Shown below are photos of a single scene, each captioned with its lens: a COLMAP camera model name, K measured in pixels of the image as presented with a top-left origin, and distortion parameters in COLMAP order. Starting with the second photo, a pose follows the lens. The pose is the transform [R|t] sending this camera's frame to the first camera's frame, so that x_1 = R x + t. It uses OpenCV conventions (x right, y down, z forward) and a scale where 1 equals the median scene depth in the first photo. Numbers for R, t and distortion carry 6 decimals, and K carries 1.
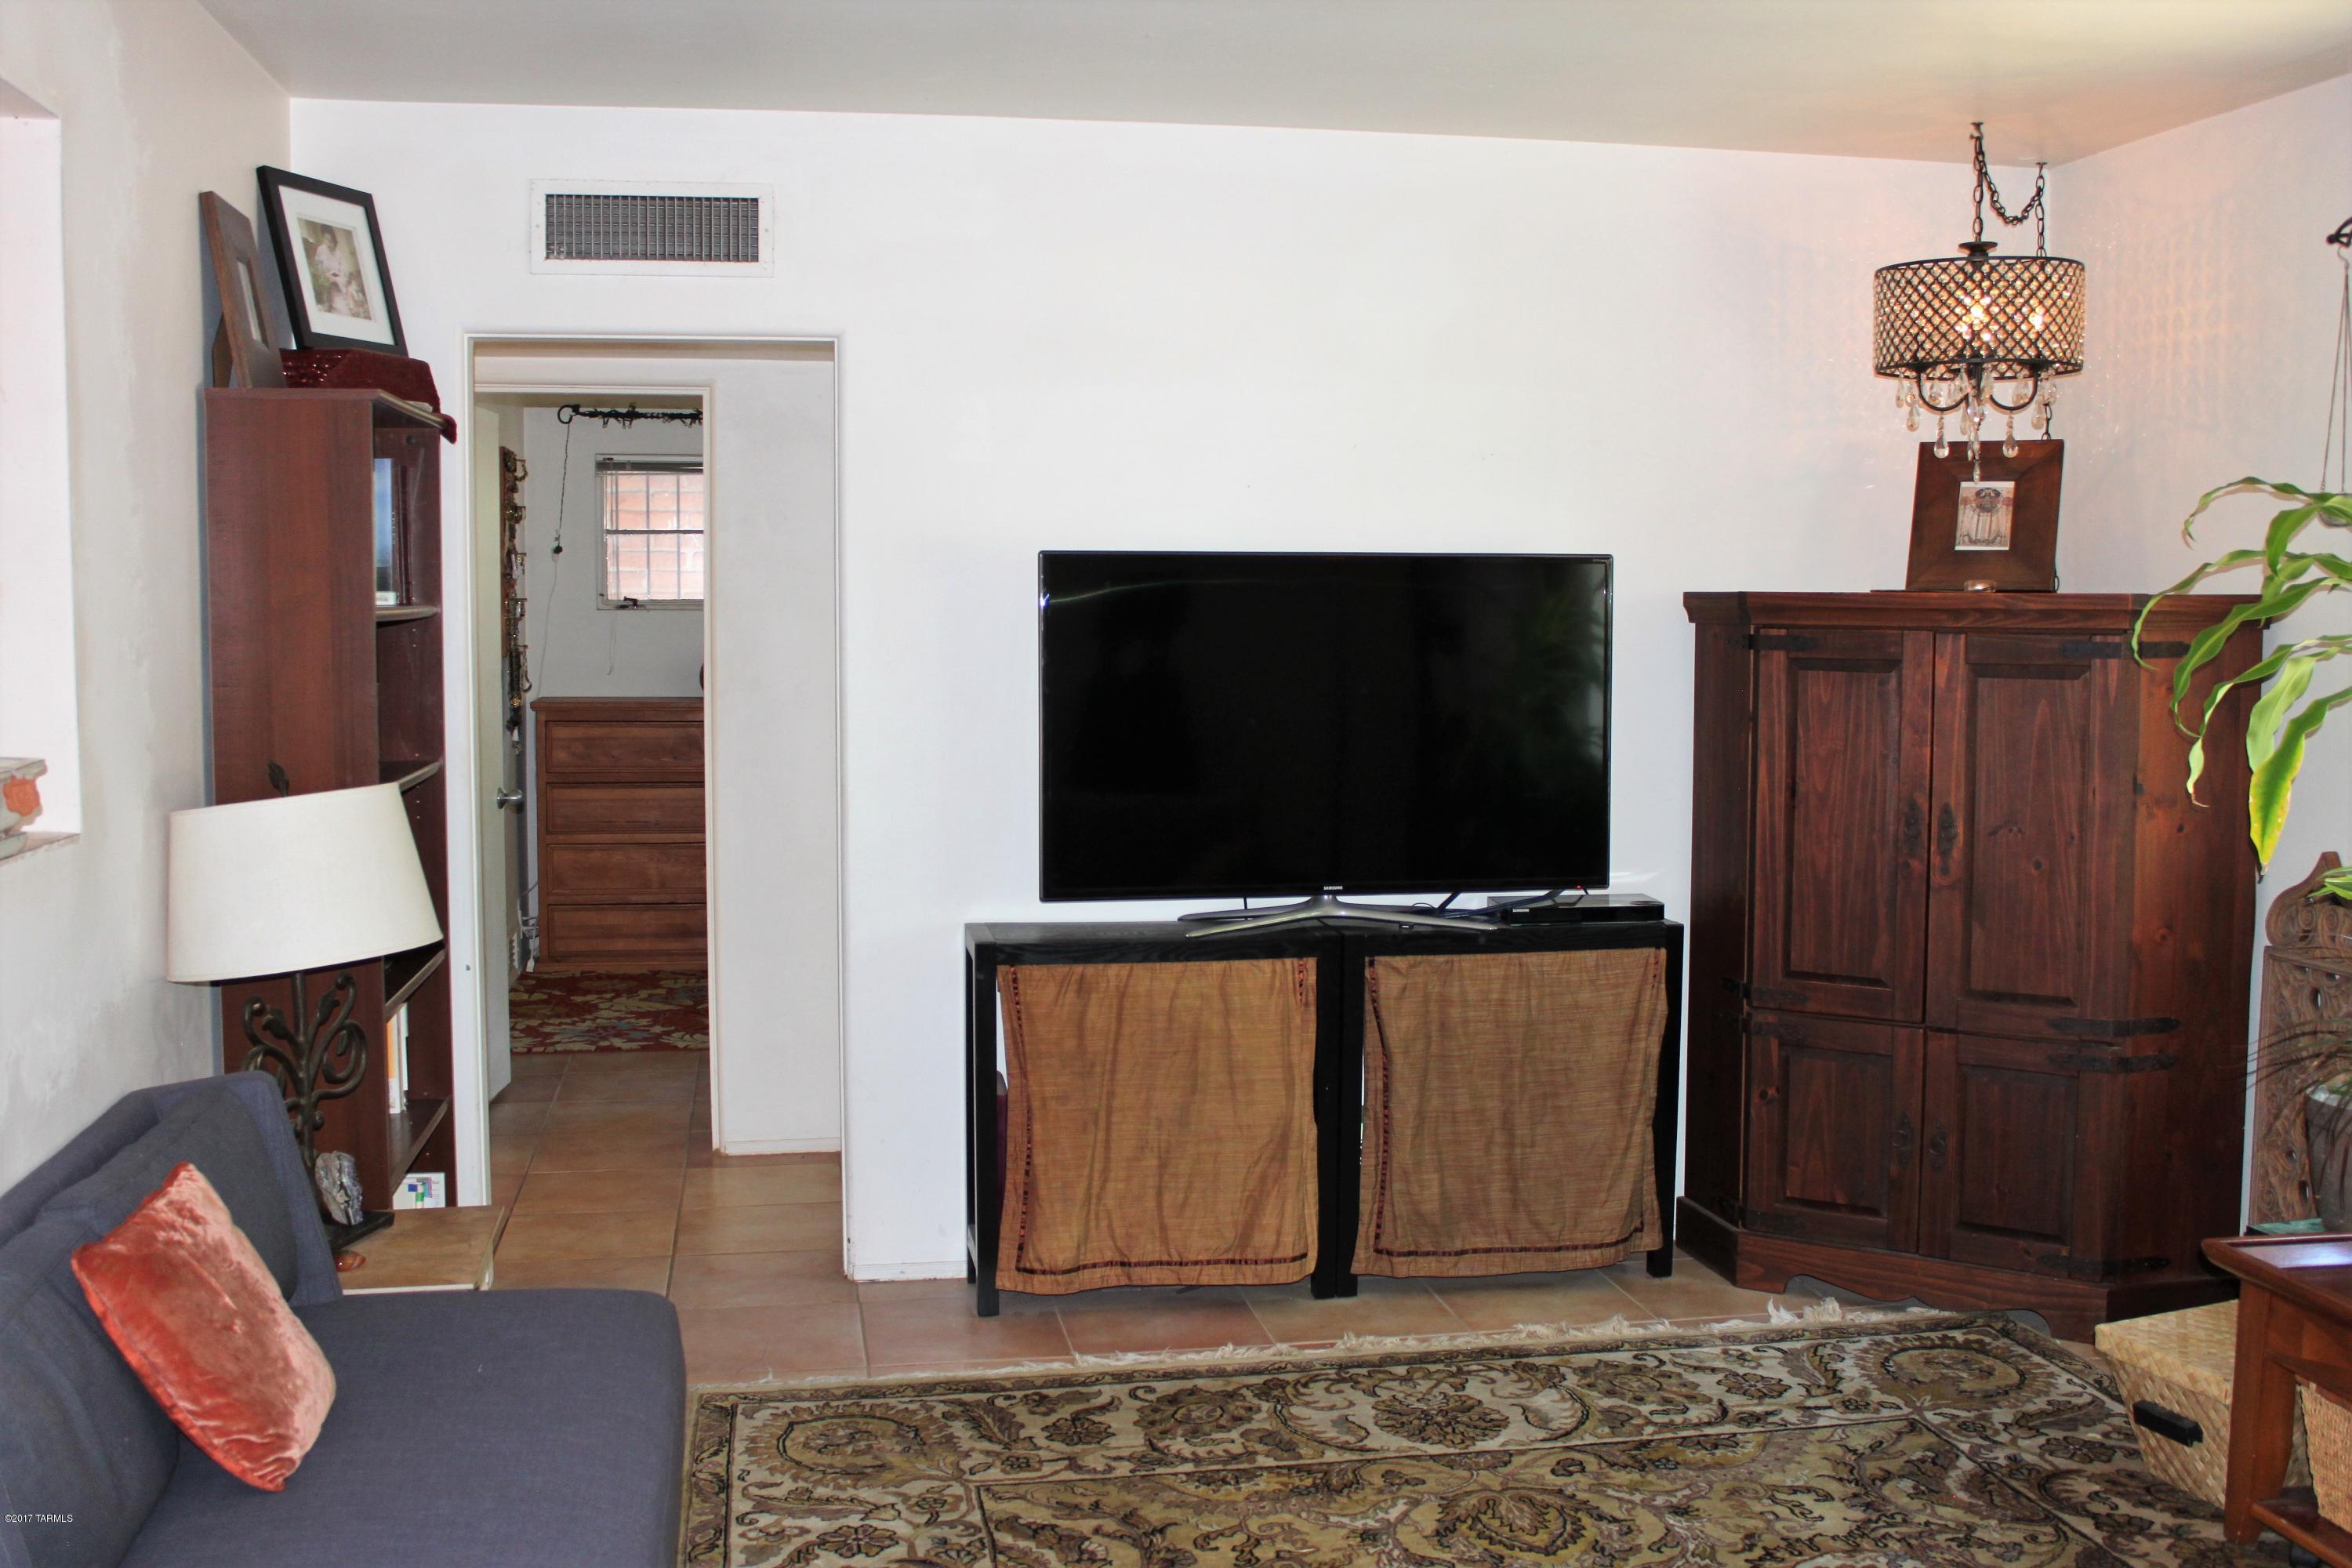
lens RADIAL K [[2338.6, 0, 1172.8], [0, 2338.6, 790.3], [0, 0, 1]] dist [-0.055348, 0.000000]
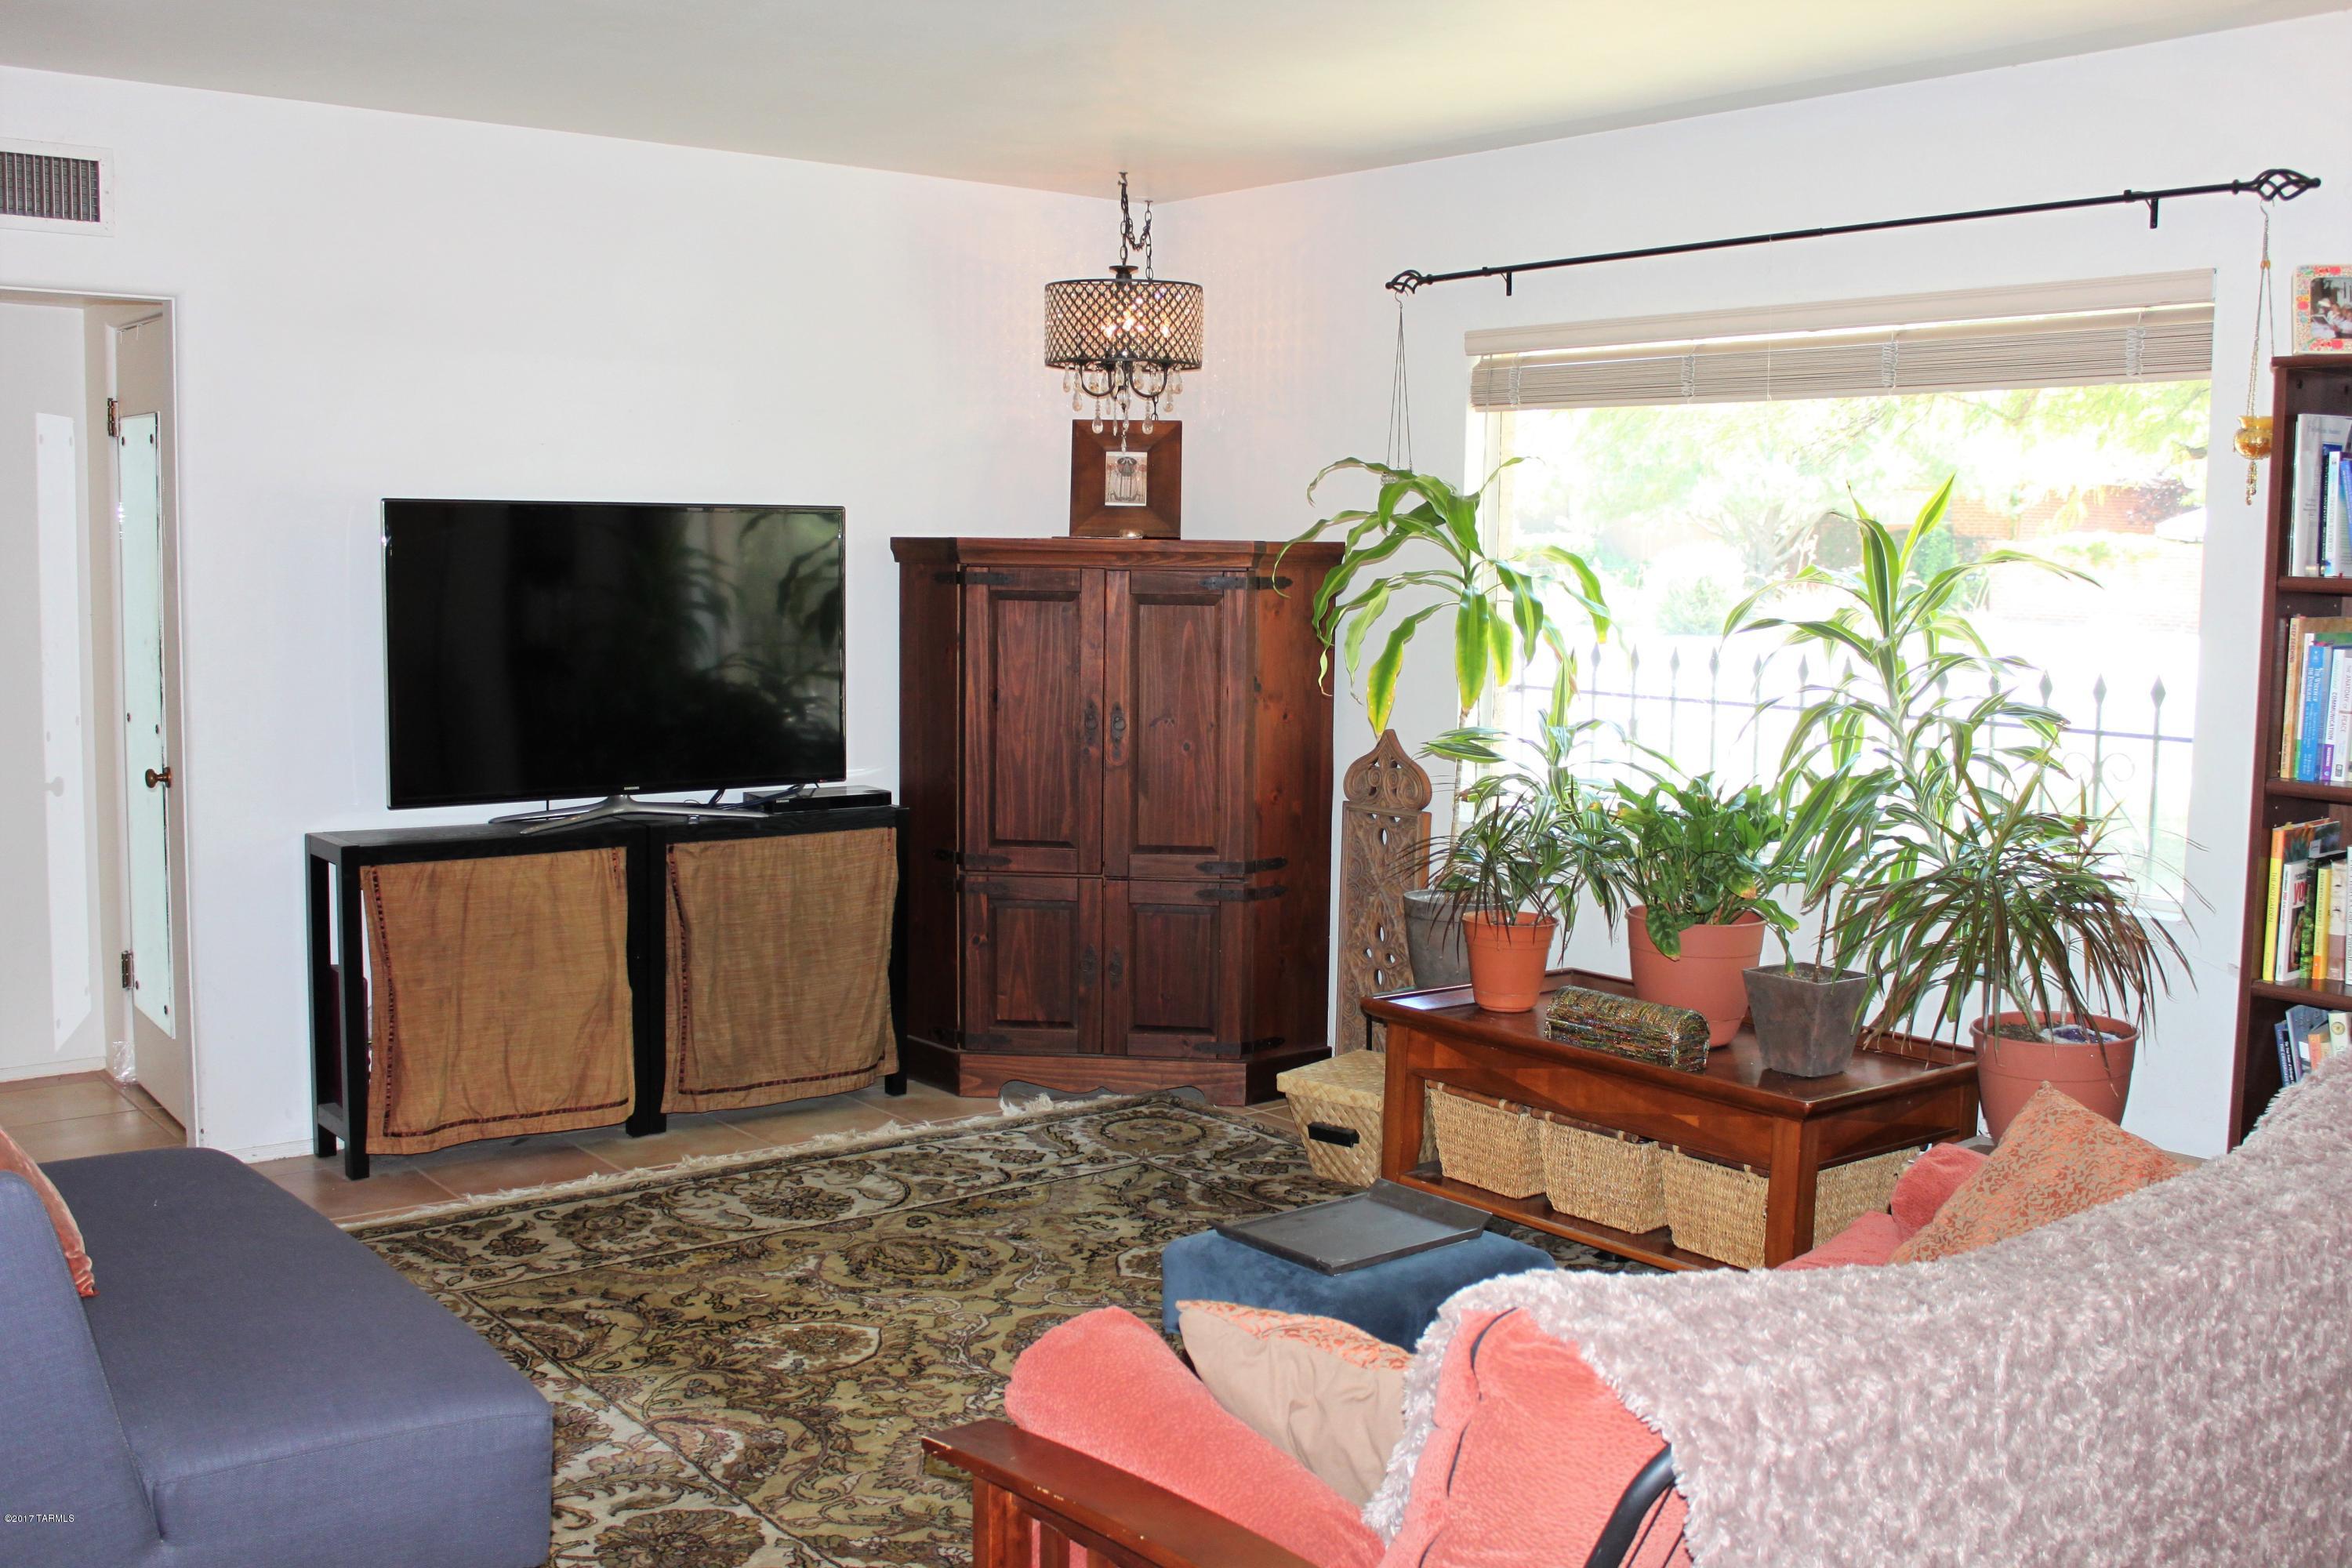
lens RADIAL K [[2338.6, 0, 1177.9], [0, 2338.6, 781.1], [0, 0, 1]] dist [-0.055348, 0.000000]
pose [[0.885573, -0.037843, 0.462957, -0.241475], [0.027578, 0.999201, 0.028924, 0.012803], [-0.463682, -0.012847, 0.885909, -0.169387]]
